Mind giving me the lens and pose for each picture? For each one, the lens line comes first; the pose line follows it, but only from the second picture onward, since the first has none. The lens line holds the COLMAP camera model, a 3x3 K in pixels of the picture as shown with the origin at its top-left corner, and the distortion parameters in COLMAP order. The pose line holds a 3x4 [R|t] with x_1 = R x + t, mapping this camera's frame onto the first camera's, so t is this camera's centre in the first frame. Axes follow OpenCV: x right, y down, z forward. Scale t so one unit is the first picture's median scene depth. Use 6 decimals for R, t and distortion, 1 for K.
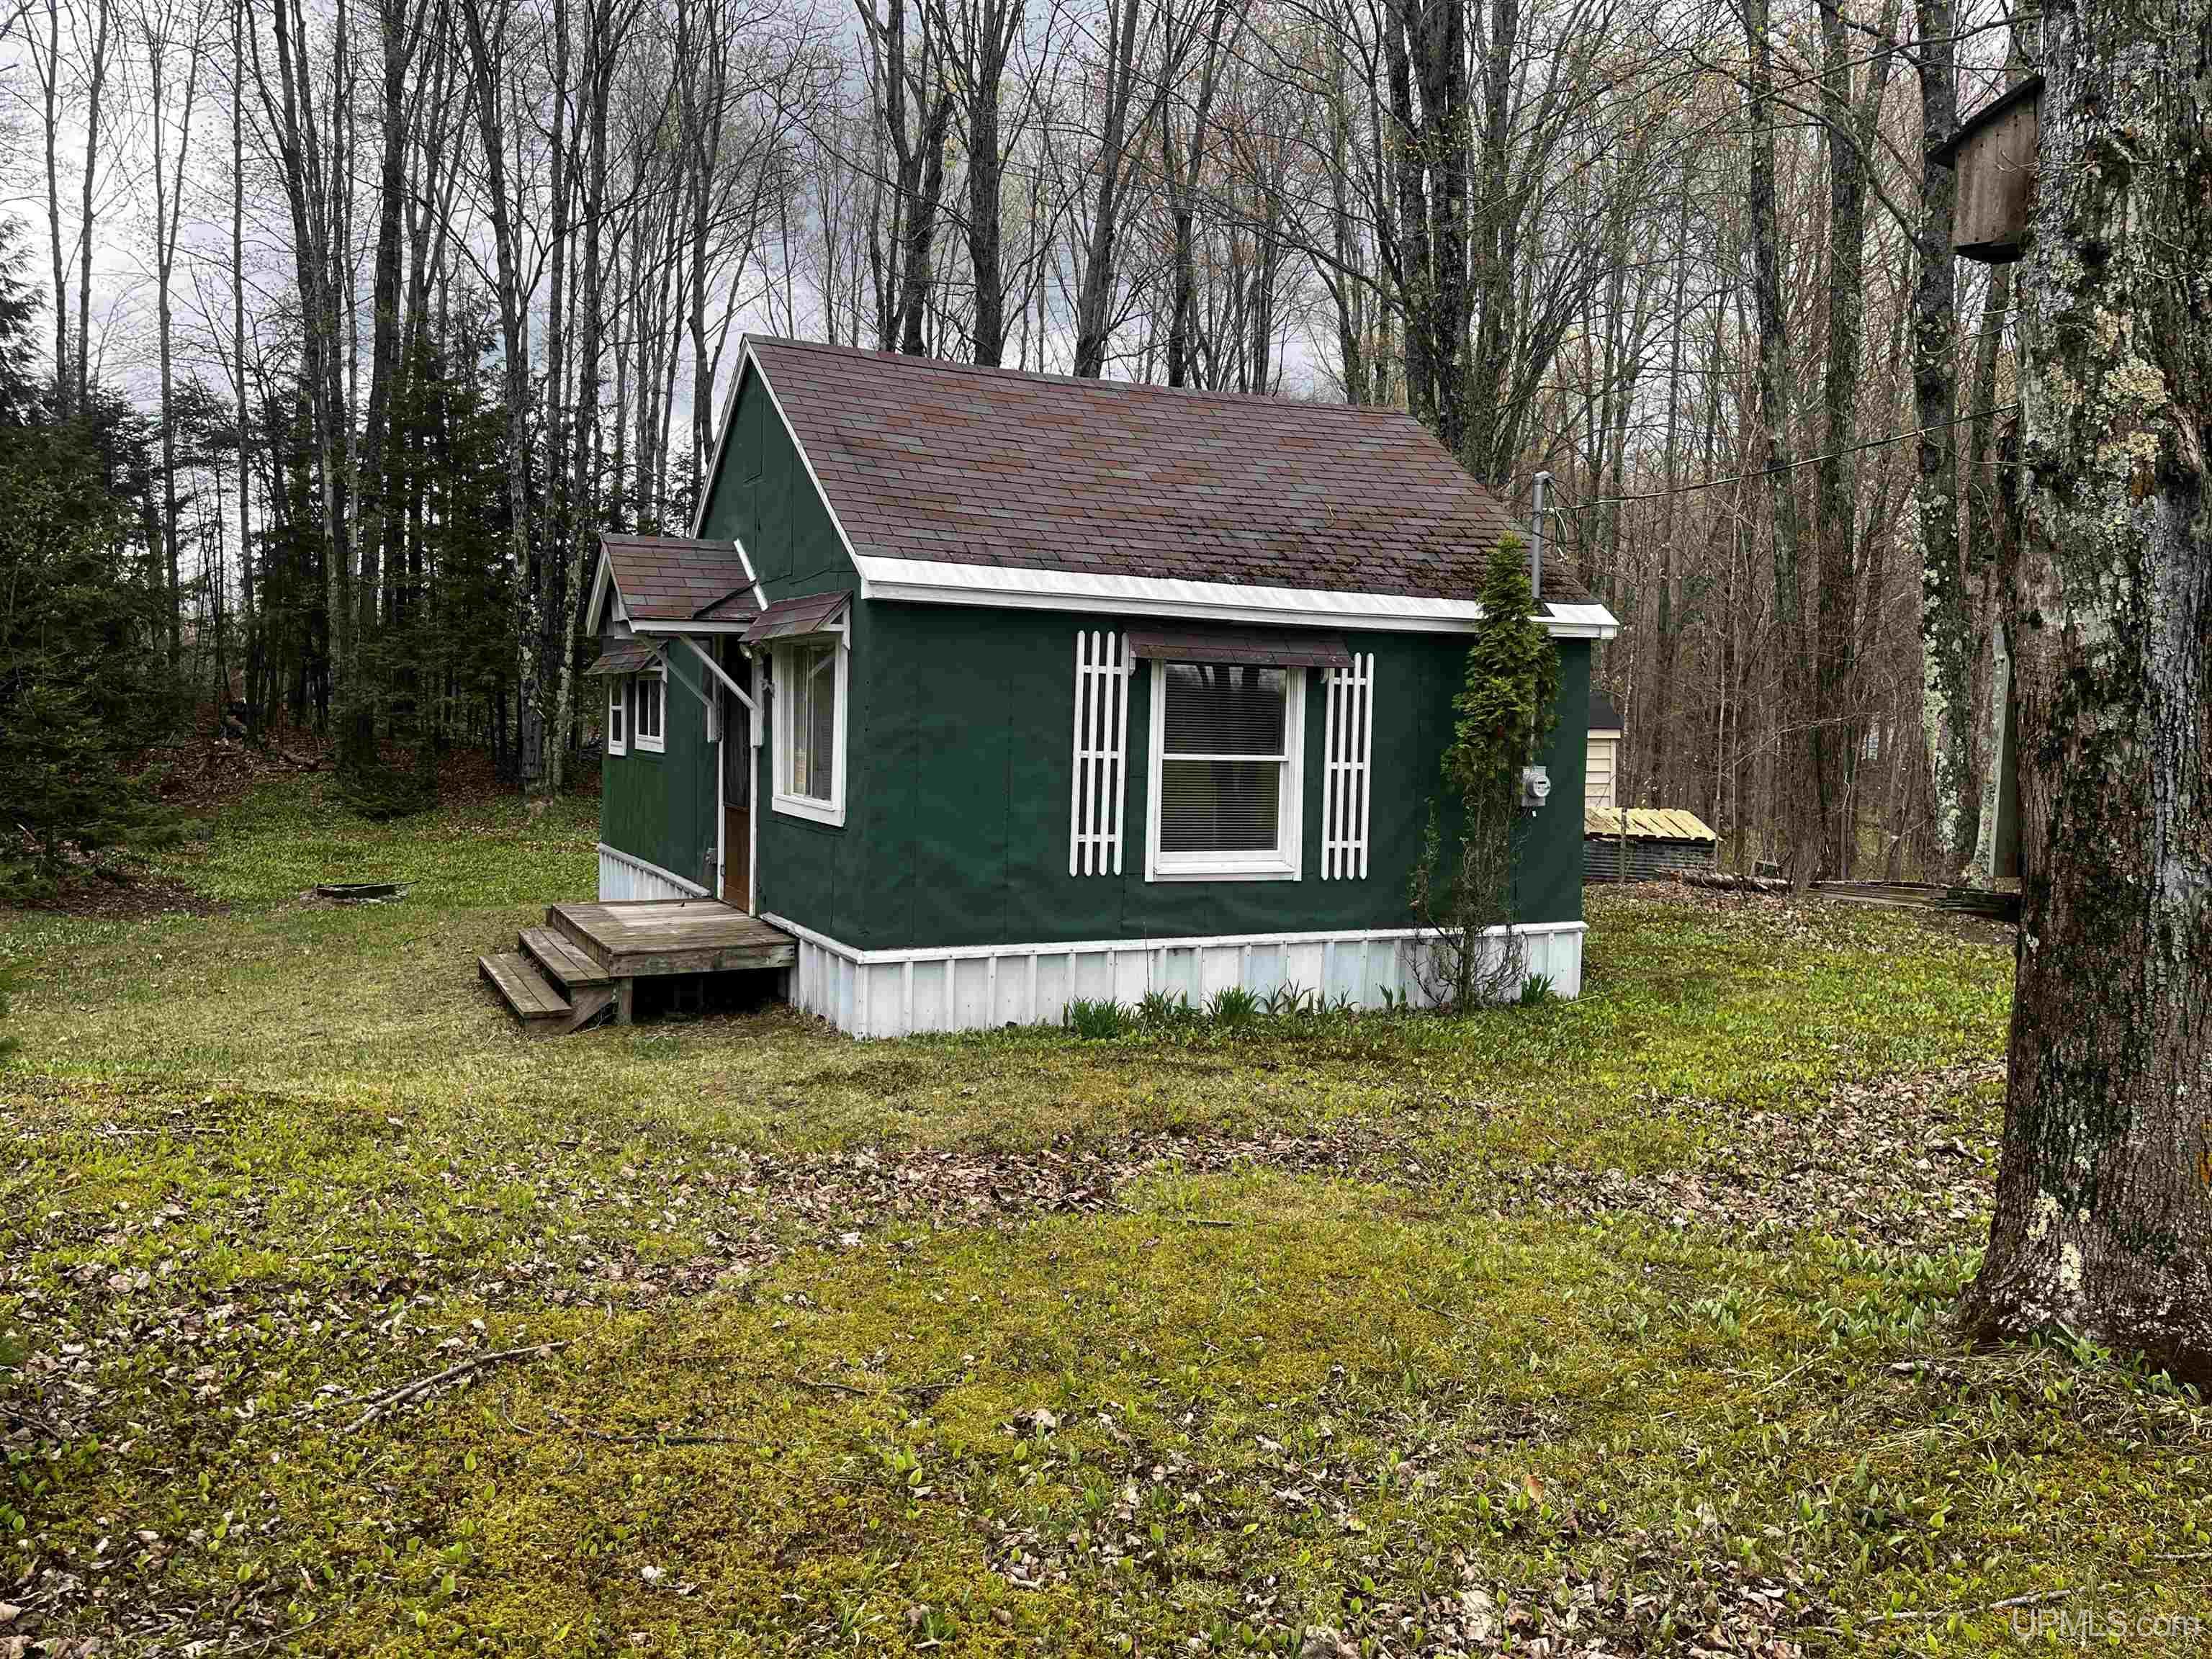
lens RADIAL K [[1682.5, 0, 1083.5], [0, 1682.5, 812.2], [0, 0, 1]] dist [0.067727, -0.094199]
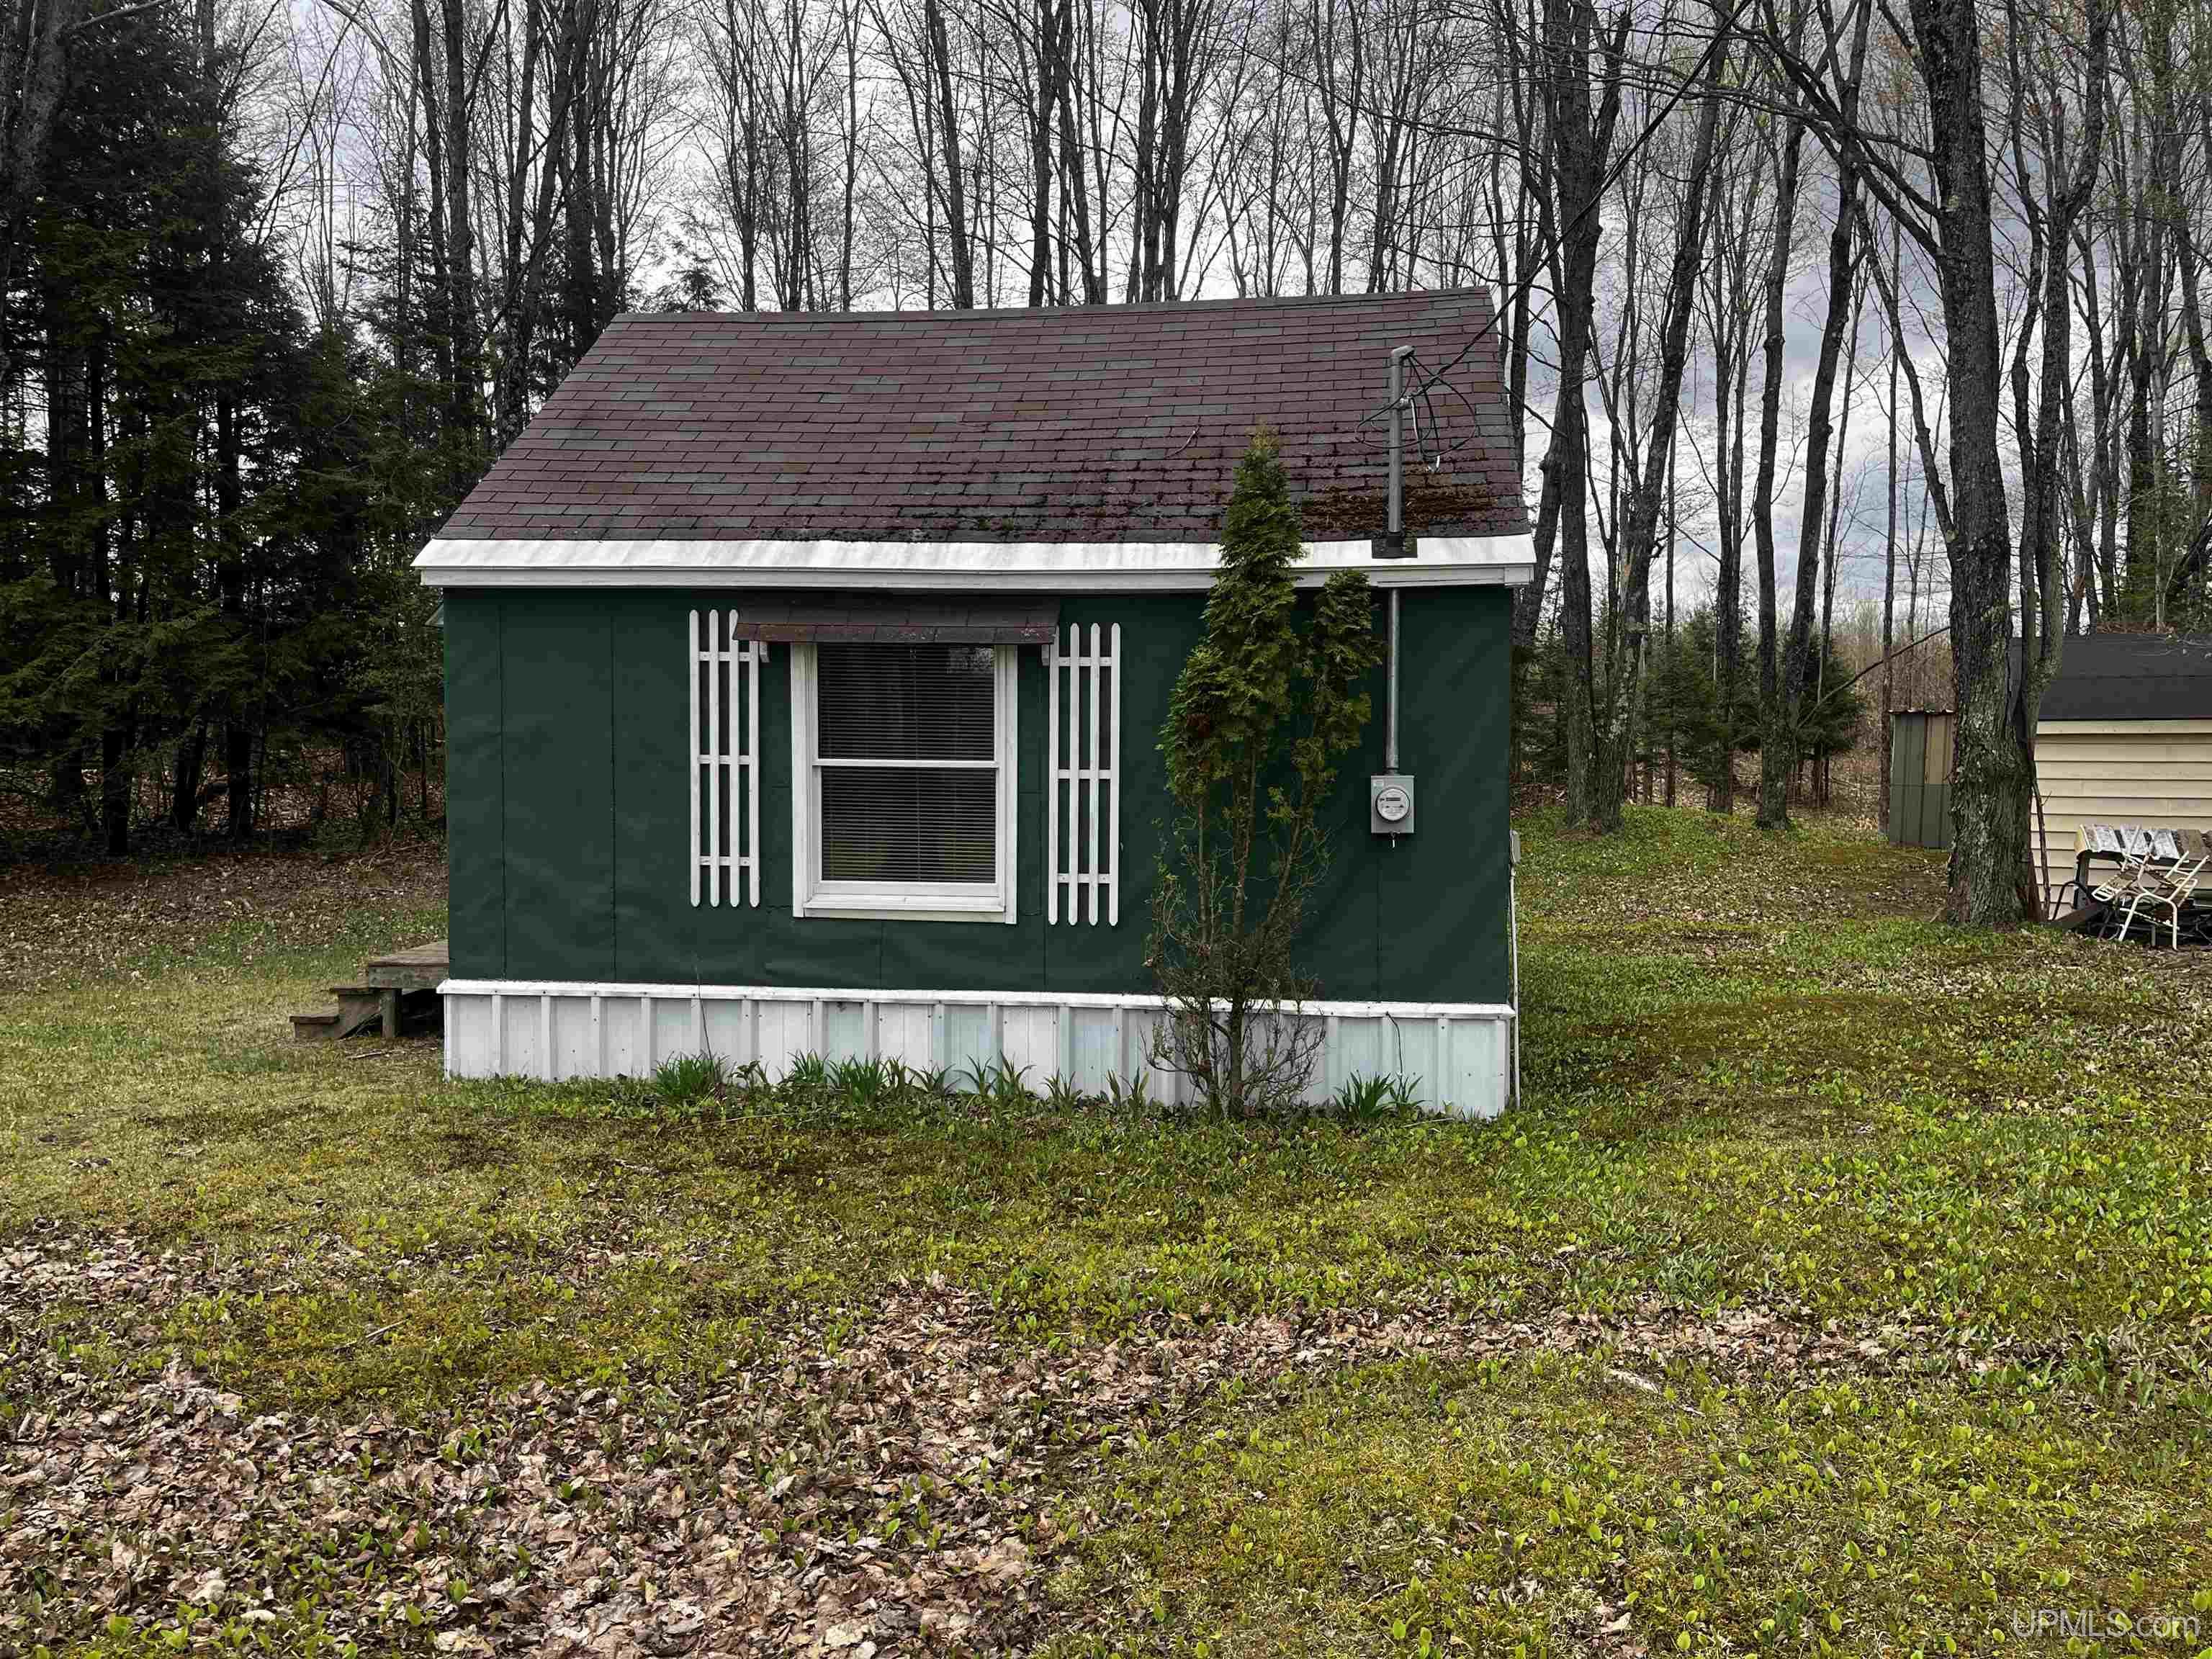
lens RADIAL K [[1682.5, 0, 1114.5], [0, 1682.5, 809.9], [0, 0, 1]] dist [0.067727, -0.094199]
pose [[0.844775, 0.013381, -0.534955, 0.575645], [-0.016108, 0.999870, -0.000427, -0.011603], [0.534880, 0.008978, 0.844880, 0.377859]]
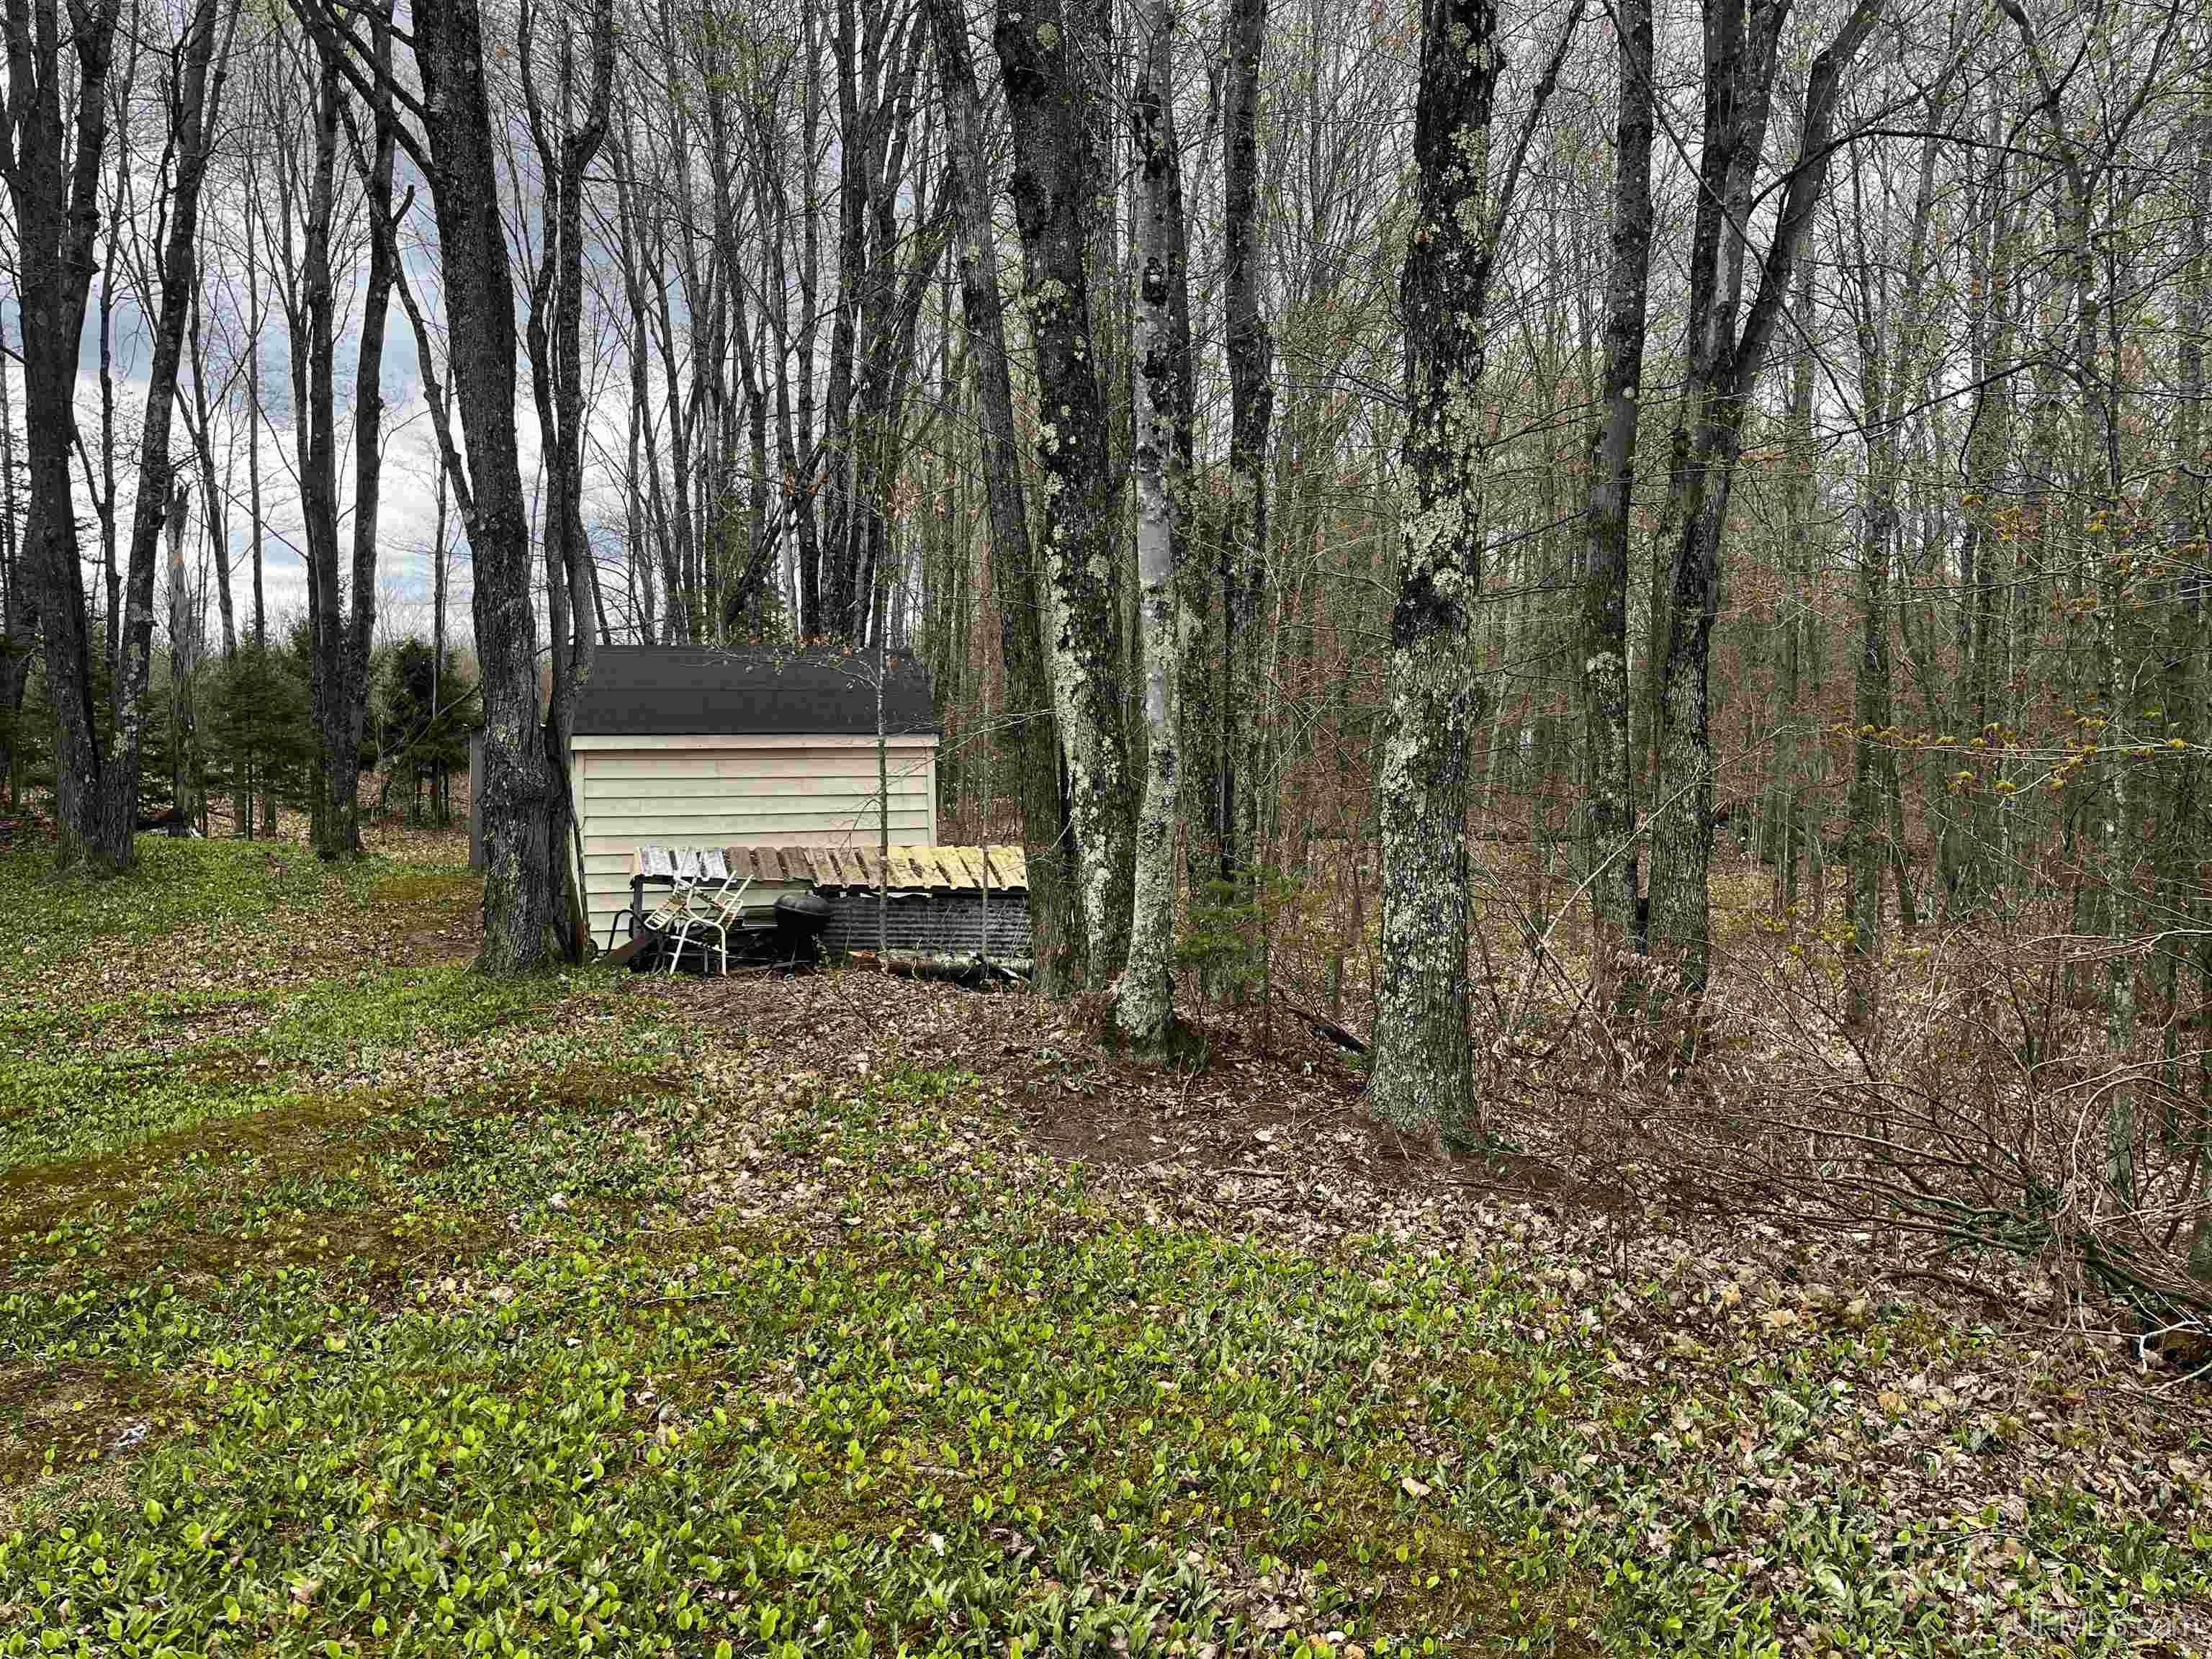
lens RADIAL K [[1682.5, 0, 1083.0], [0, 1682.5, 839.6], [0, 0, 1]] dist [0.067727, -0.094199]
pose [[0.984937, -0.025523, 0.171020, 0.621342], [0.024190, 0.999659, 0.009874, -0.024677], [-0.171214, -0.005588, 0.985218, 0.708426]]
